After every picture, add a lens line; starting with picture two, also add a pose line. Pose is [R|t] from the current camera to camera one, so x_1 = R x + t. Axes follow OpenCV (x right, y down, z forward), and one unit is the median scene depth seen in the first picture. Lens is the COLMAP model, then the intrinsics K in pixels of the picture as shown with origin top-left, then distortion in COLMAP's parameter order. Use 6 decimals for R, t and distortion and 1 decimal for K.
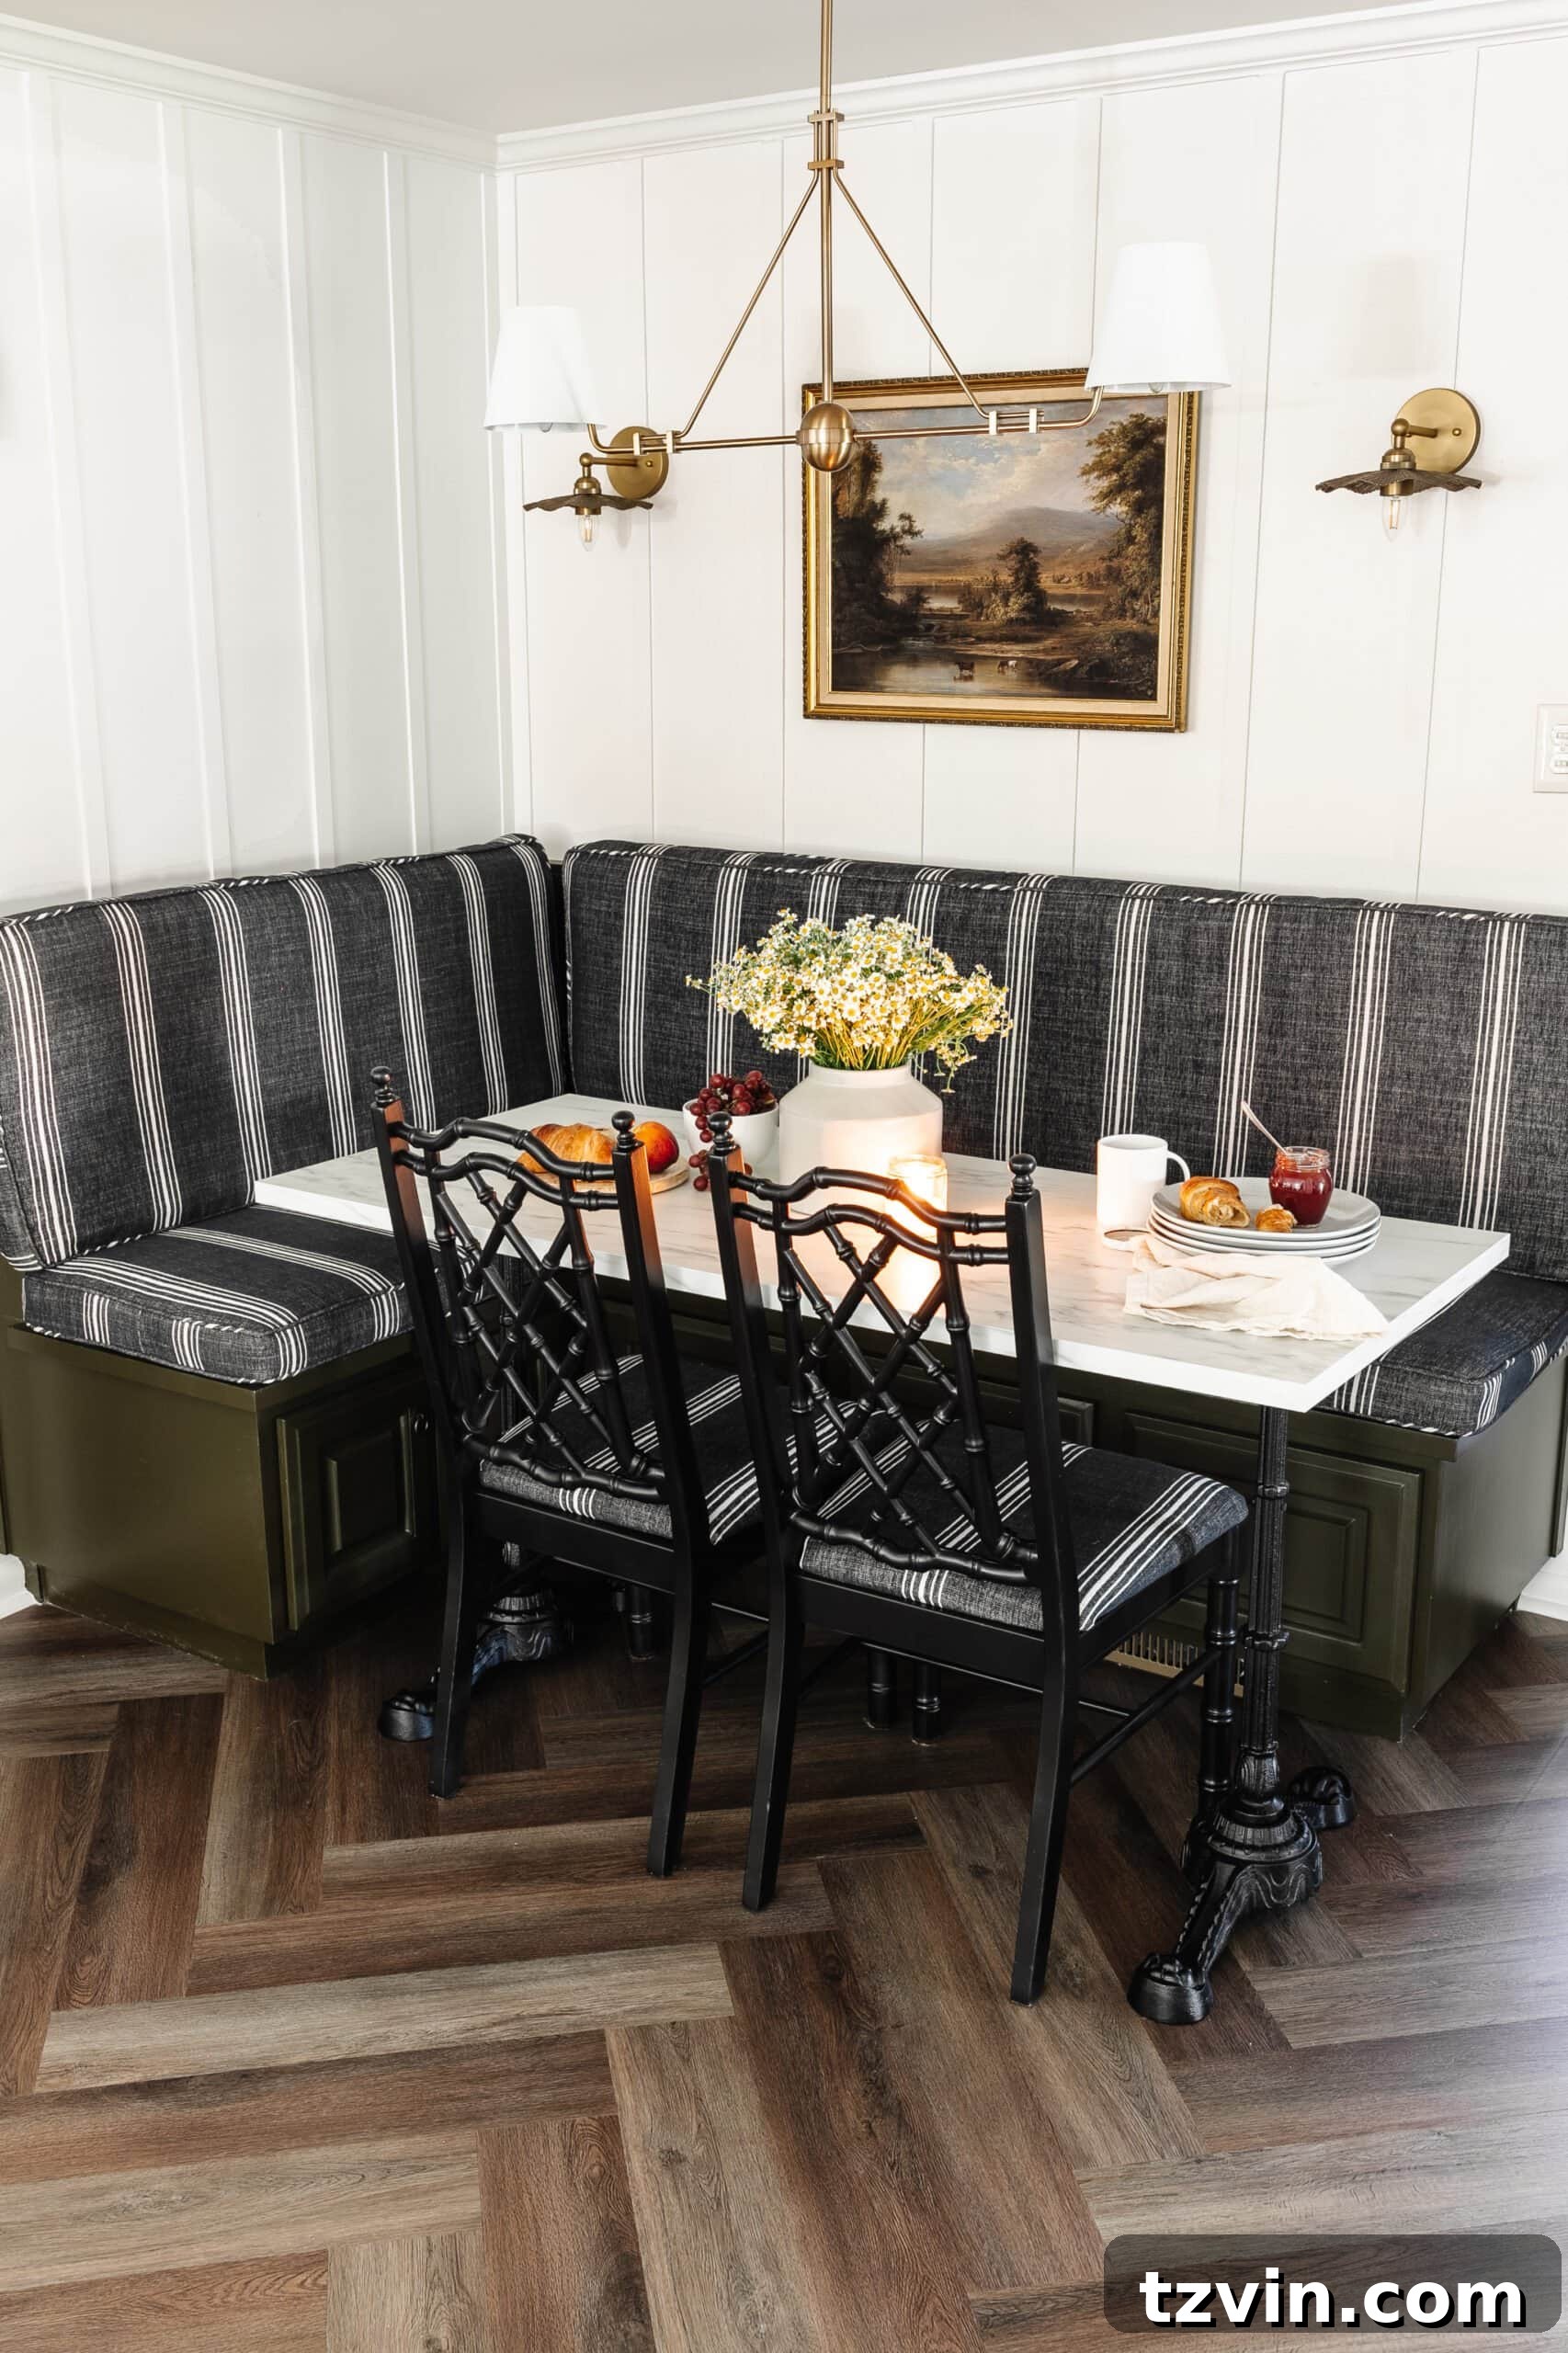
lens RADIAL K [[2222.9, 0, 790.8], [0, 2222.9, 1184.9], [0, 0, 1]] dist [0.008152, 0.000000]
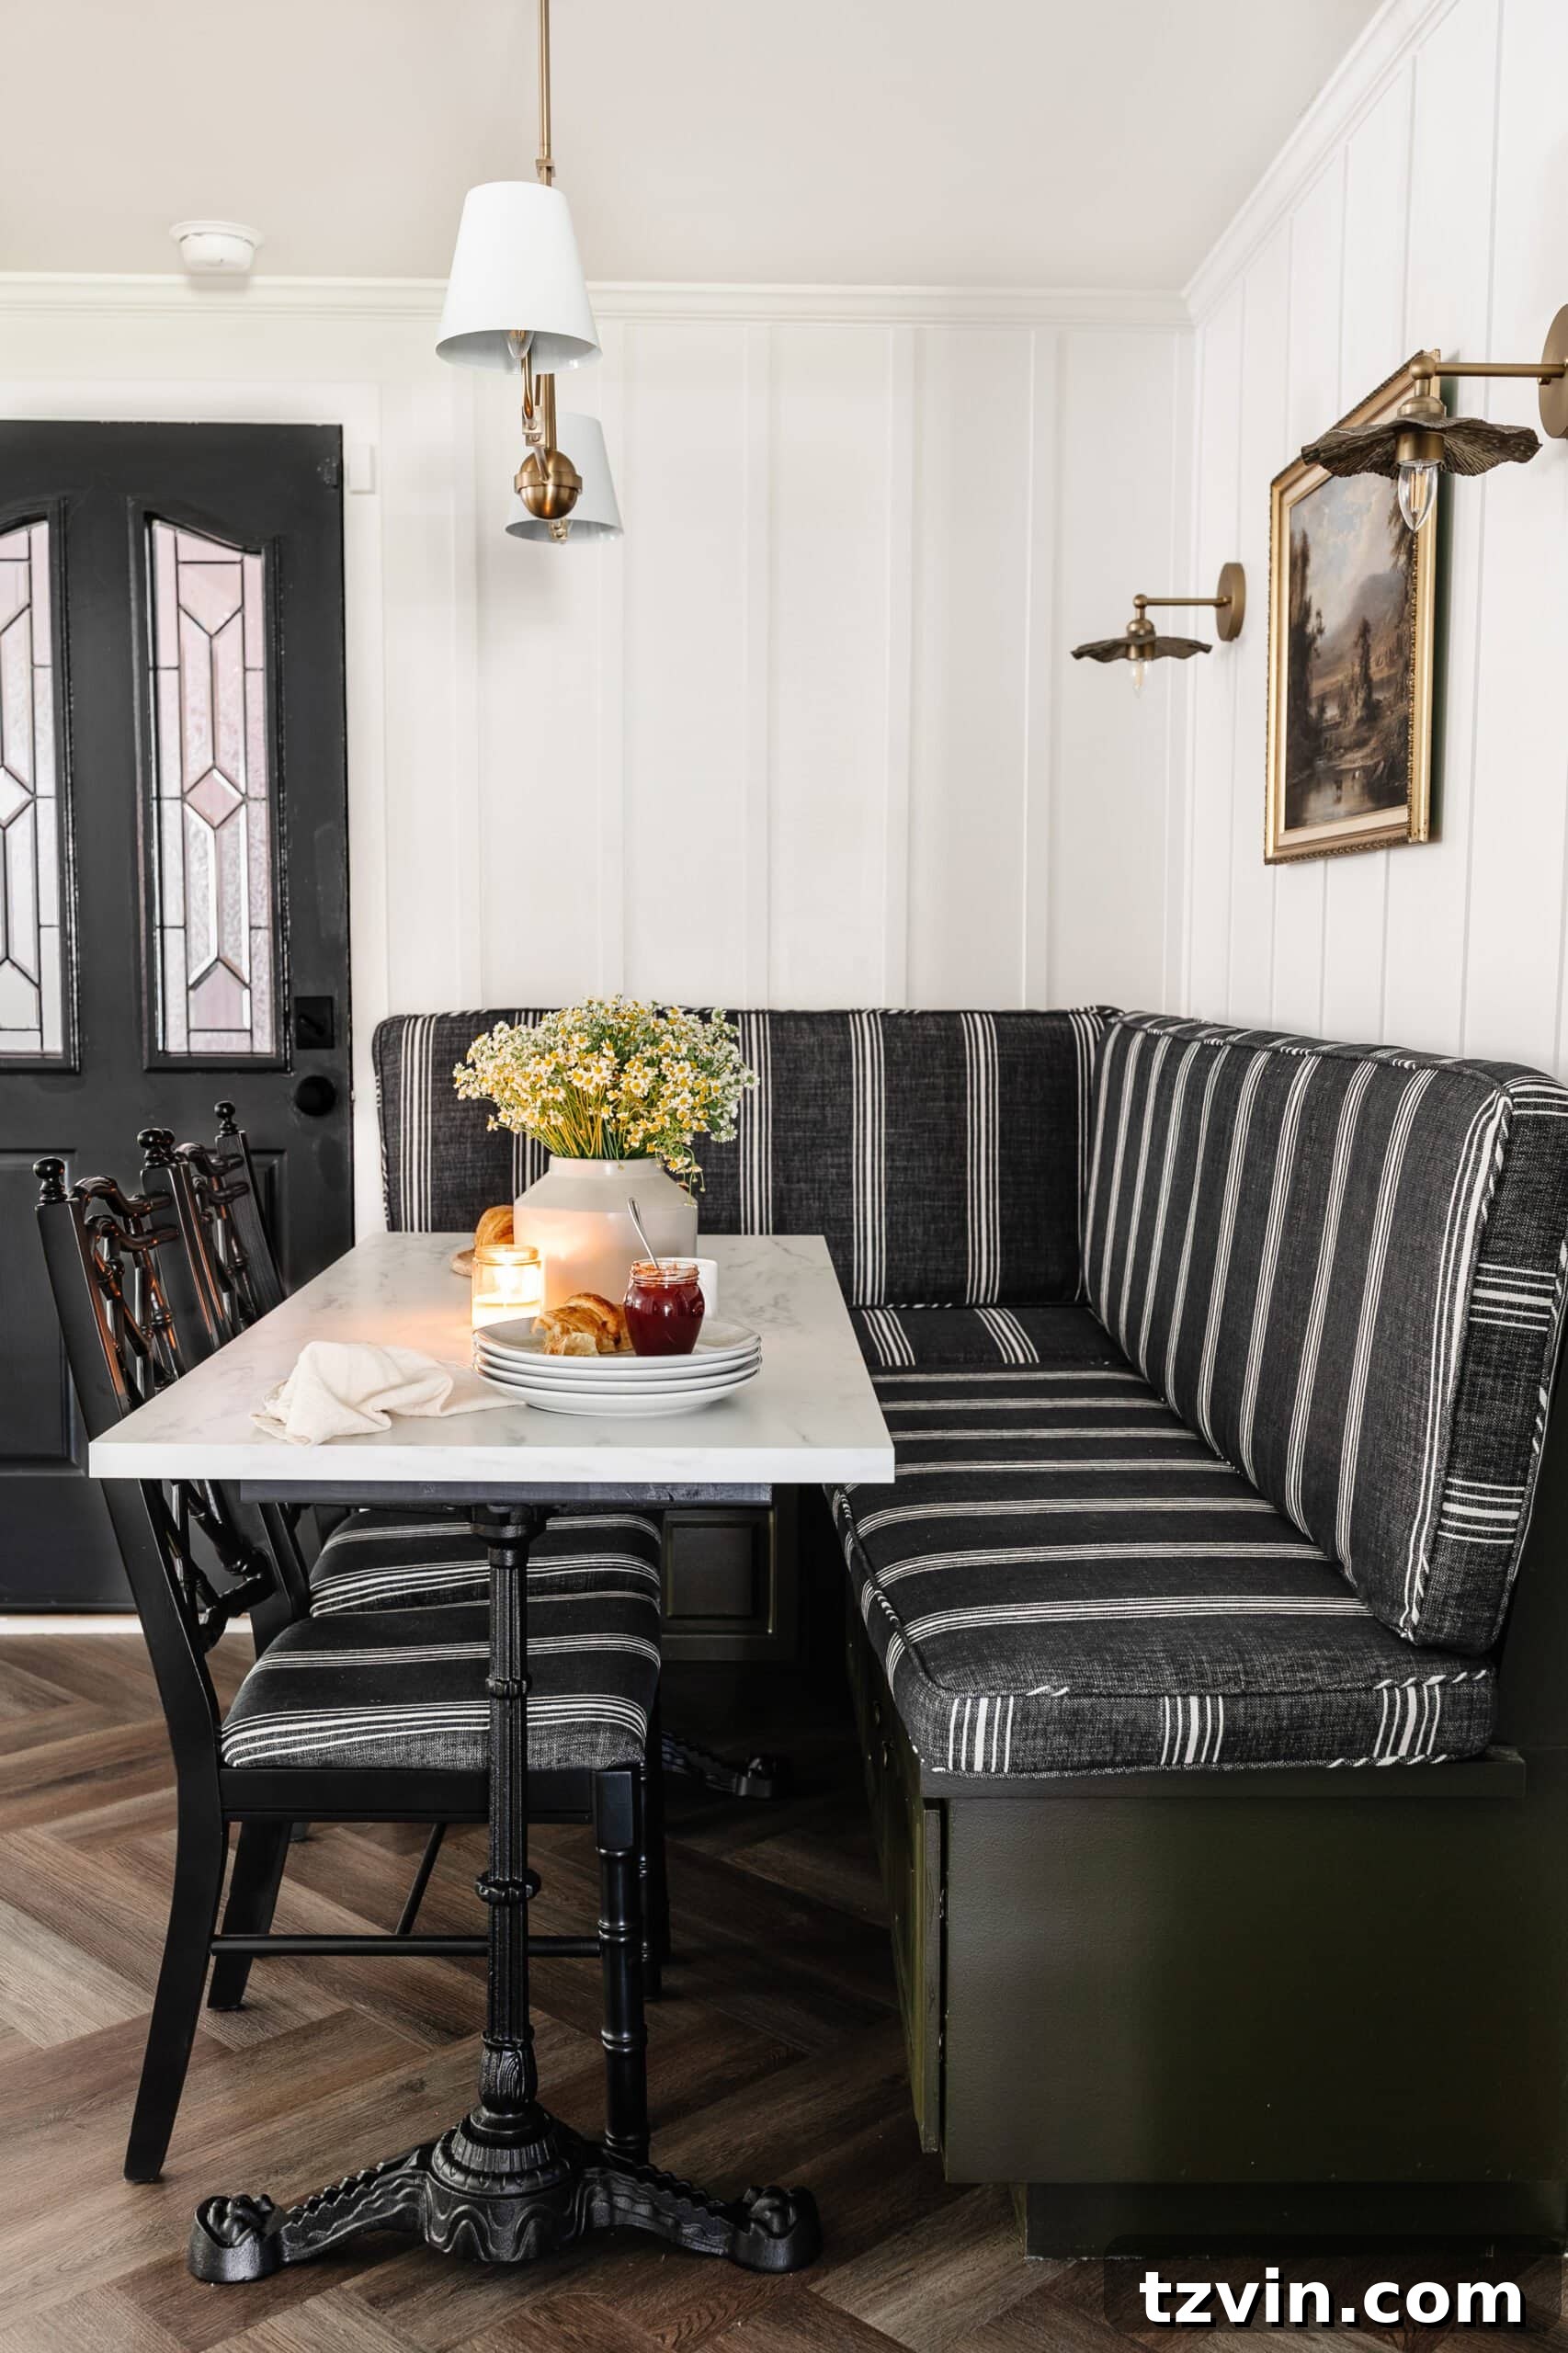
lens RADIAL K [[2222.9, 0, 787.7], [0, 2222.9, 1164.4], [0, 0, 1]] dist [0.008152, 0.000000]
pose [[0.577101, 0.081514, -0.812594, 0.732247], [-0.215392, 0.974968, -0.055168, -0.017010], [0.787757, 0.206863, 0.580213, 0.483410]]
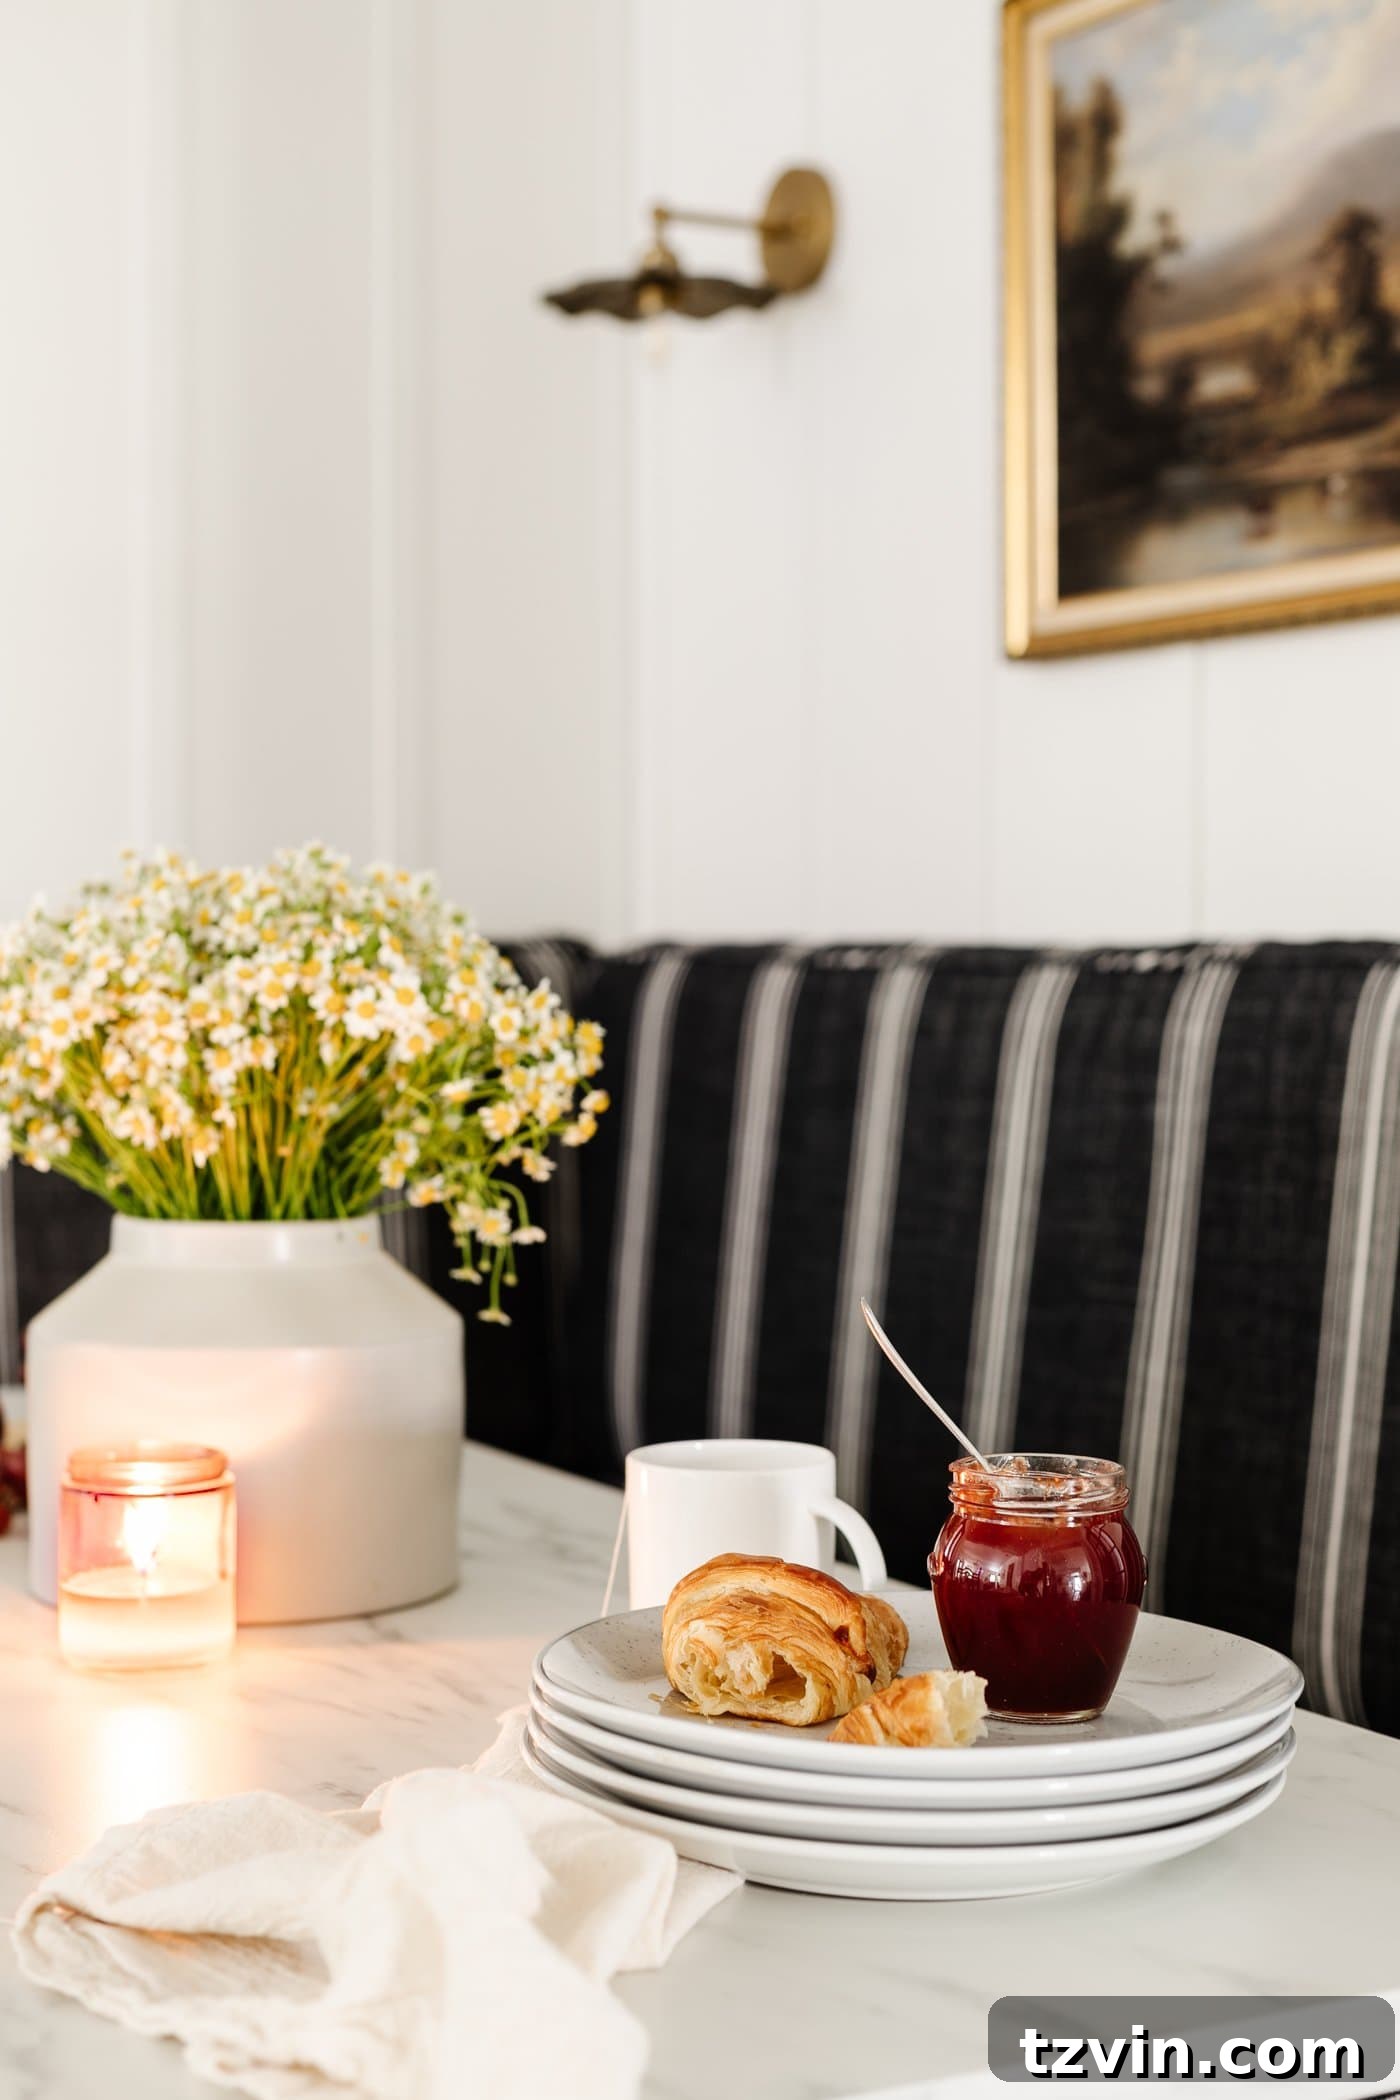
lens RADIAL K [[3111.9, 0, 696.1], [0, 3111.9, 1043.9], [0, 0, 1]] dist [0.003088, 0.000000]
pose [[0.886424, 0.015092, -0.462628, 0.317574], [-0.119042, 0.973283, -0.196341, 0.010952], [0.447304, 0.229113, 0.864538, 0.505739]]
